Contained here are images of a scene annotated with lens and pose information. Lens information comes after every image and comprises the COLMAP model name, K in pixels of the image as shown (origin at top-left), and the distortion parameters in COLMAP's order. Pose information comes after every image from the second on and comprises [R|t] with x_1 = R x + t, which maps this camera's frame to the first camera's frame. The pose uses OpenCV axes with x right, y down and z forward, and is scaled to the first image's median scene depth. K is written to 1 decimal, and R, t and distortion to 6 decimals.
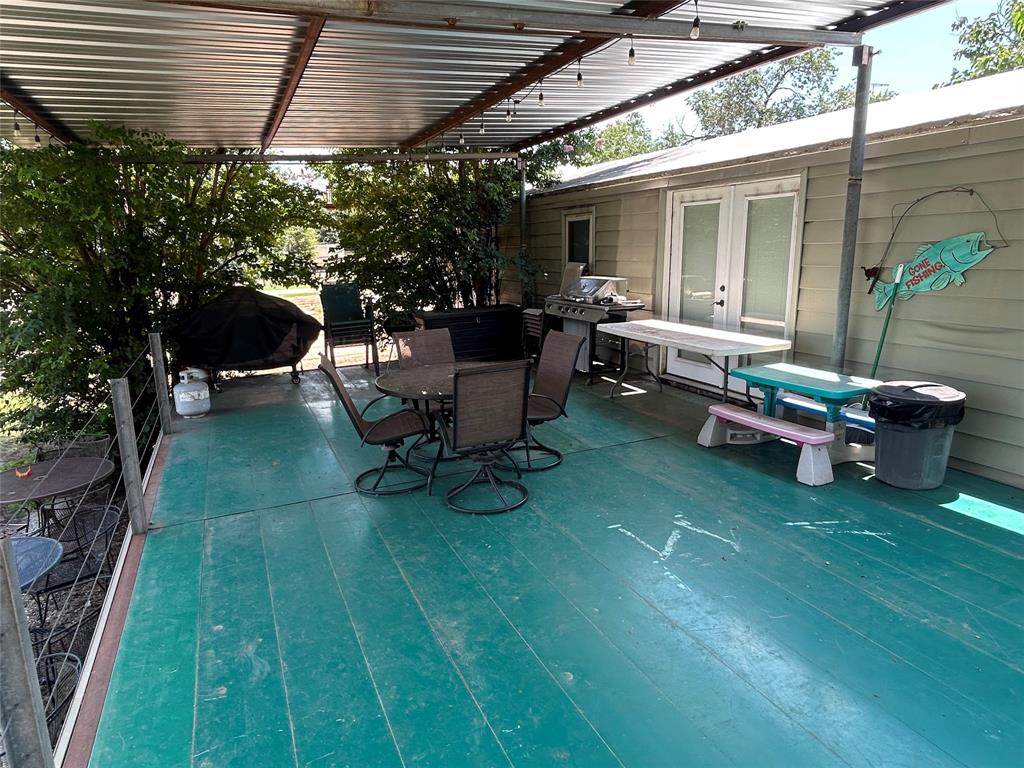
lens RADIAL K [[651.2, 0, 512.0], [0, 651.2, 384.0], [0, 0, 1]] dist [-0.026131, -0.000678]
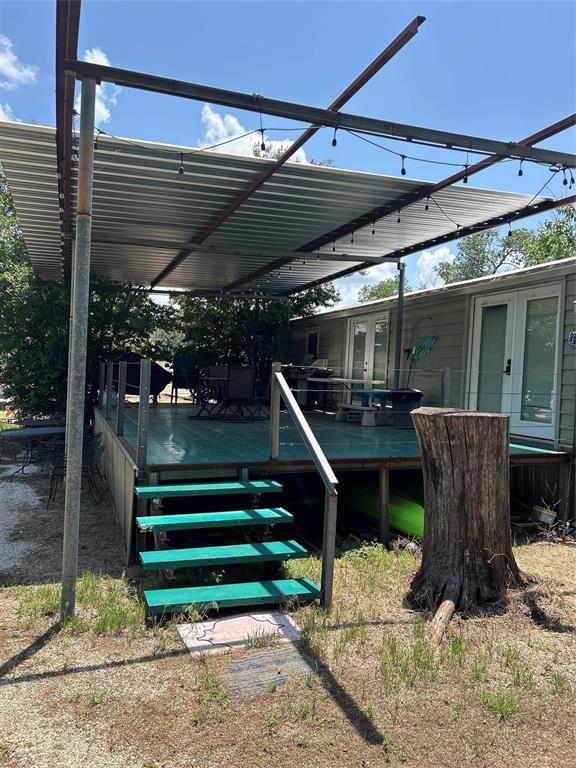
lens RADIAL K [[581.8, 0, 288.0], [0, 581.8, 384.0], [0, 0, 1]] dist [0.079392, -0.090056]
pose [[0.996364, 0.065974, -0.053905, 0.128722], [-0.075181, 0.978504, -0.192034, 0.217535], [0.040077, 0.195389, 0.979907, -0.614471]]
